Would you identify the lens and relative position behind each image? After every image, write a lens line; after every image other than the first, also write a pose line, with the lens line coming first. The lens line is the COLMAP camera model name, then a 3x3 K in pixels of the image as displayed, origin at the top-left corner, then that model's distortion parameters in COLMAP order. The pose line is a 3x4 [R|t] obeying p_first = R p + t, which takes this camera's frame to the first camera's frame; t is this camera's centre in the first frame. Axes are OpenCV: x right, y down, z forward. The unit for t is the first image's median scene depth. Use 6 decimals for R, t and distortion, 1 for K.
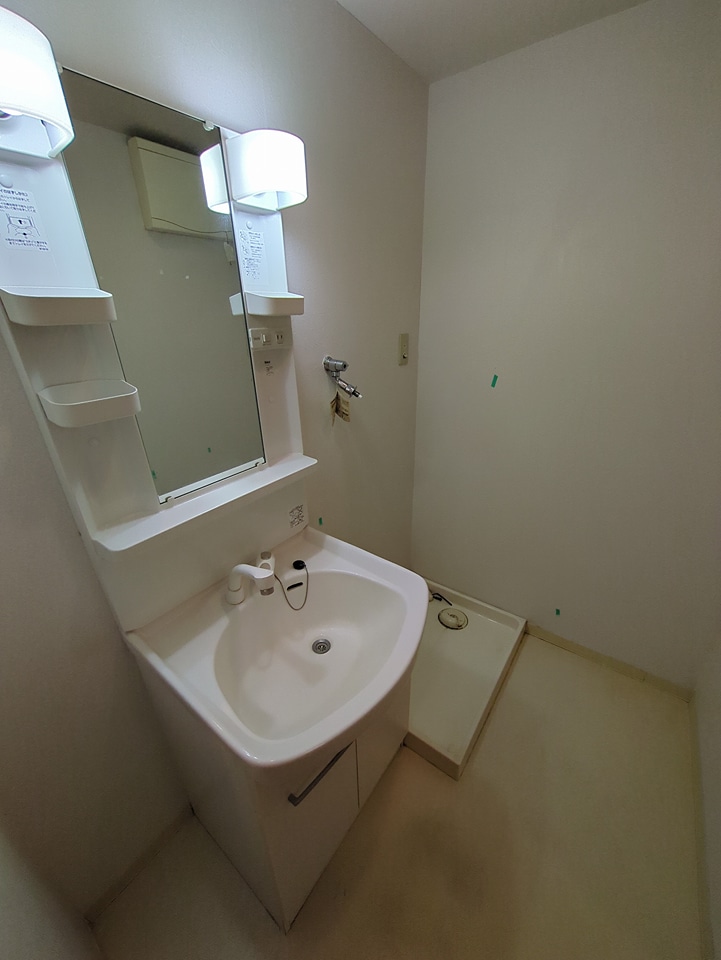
lens RADIAL K [[375.8, 0, 361.4], [0, 375.8, 479.3], [0, 0, 1]] dist [0.001487, 0.000017]
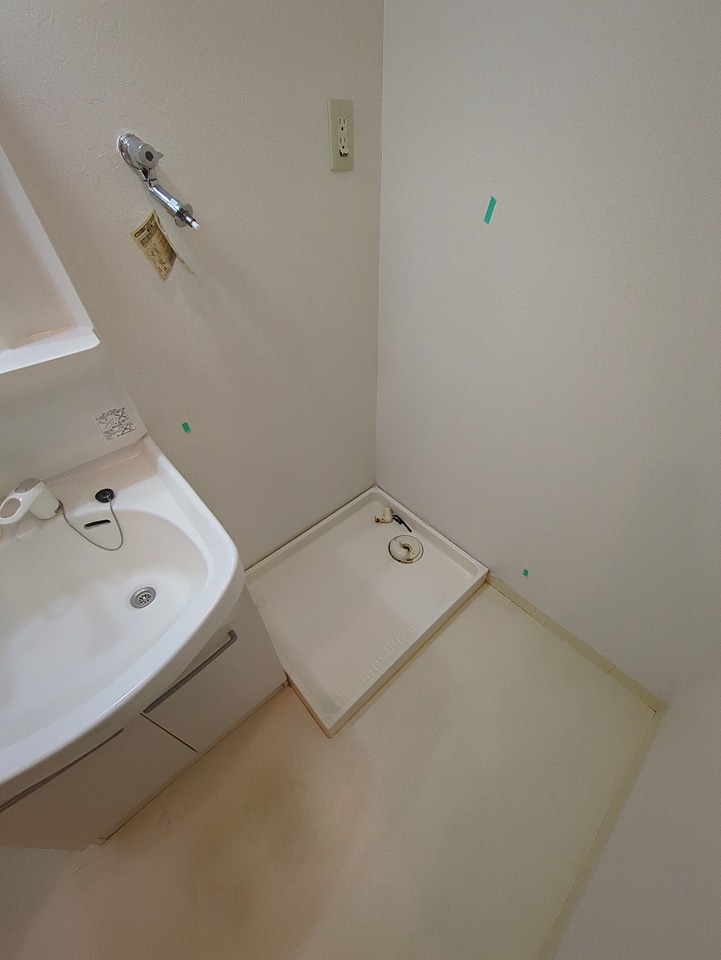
lens RADIAL K [[375.8, 0, 361.0], [0, 375.8, 481.6], [0, 0, 1]] dist [0.001487, 0.000017]
pose [[0.982065, 0.135770, -0.130823, 0.367803], [-0.083630, 0.935555, 0.343137, -0.075372], [0.168980, -0.326042, 0.930130, 0.397053]]
